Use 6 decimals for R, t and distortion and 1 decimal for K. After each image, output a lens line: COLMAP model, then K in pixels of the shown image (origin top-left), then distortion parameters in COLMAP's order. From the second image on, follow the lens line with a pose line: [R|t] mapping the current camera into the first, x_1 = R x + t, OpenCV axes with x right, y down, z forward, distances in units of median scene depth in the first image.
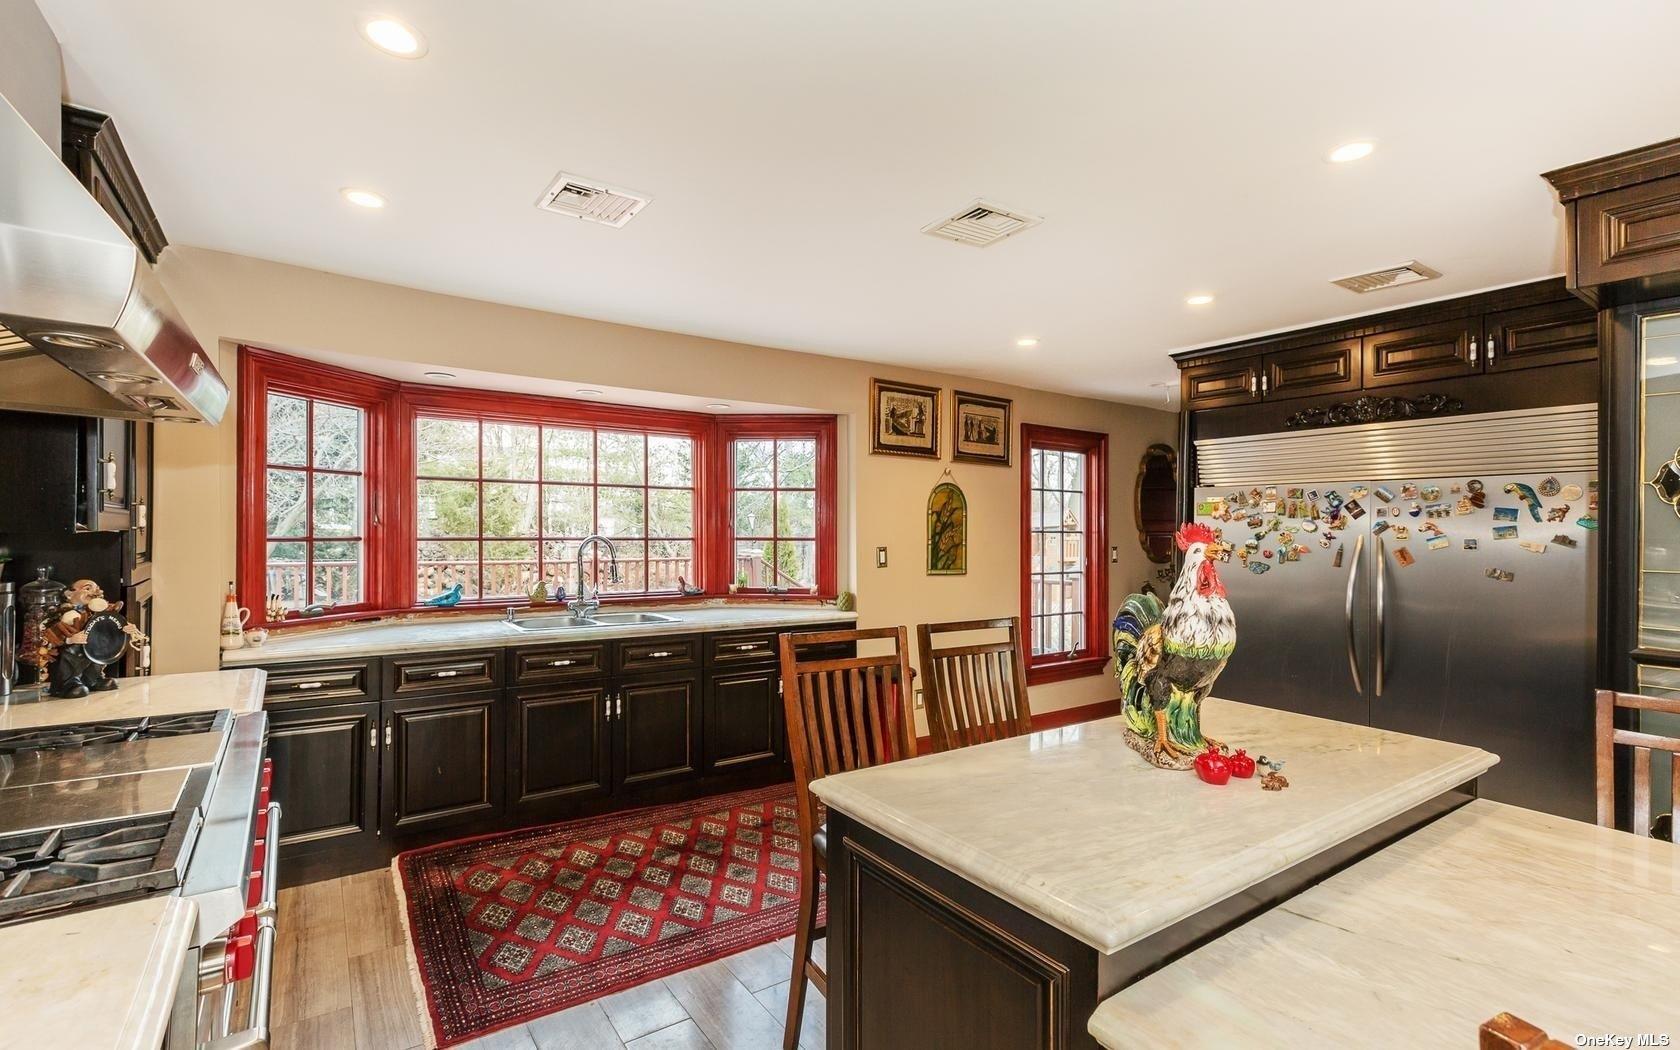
lens RADIAL K [[745.1, 0, 841.5], [0, 745.1, 529.4], [0, 0, 1]] dist [-0.002783, -0.000689]
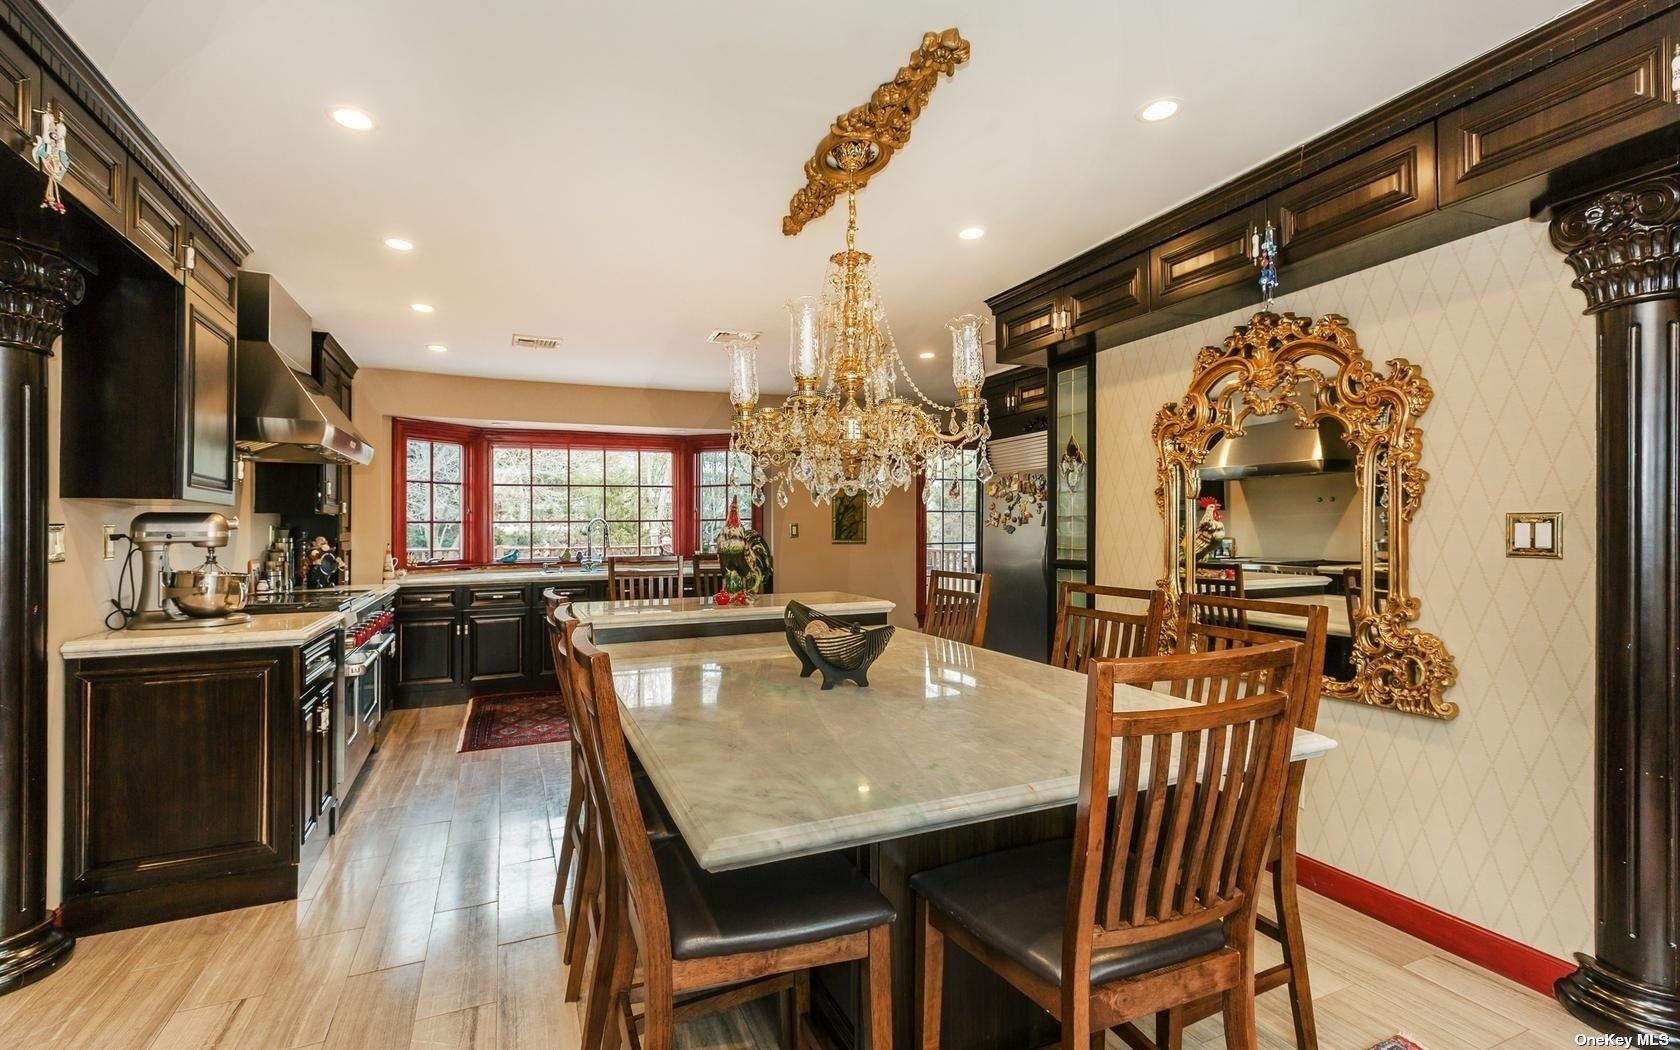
lens RADIAL K [[747.0, 0, 827.9], [0, 747.0, 514.8], [0, 0, 1]] dist [-0.002639, -0.000027]
pose [[0.977571, -0.023289, -0.209315, 0.572630], [0.019822, 0.999630, -0.018649, 0.047796], [0.209672, 0.014082, 0.977670, -0.529669]]
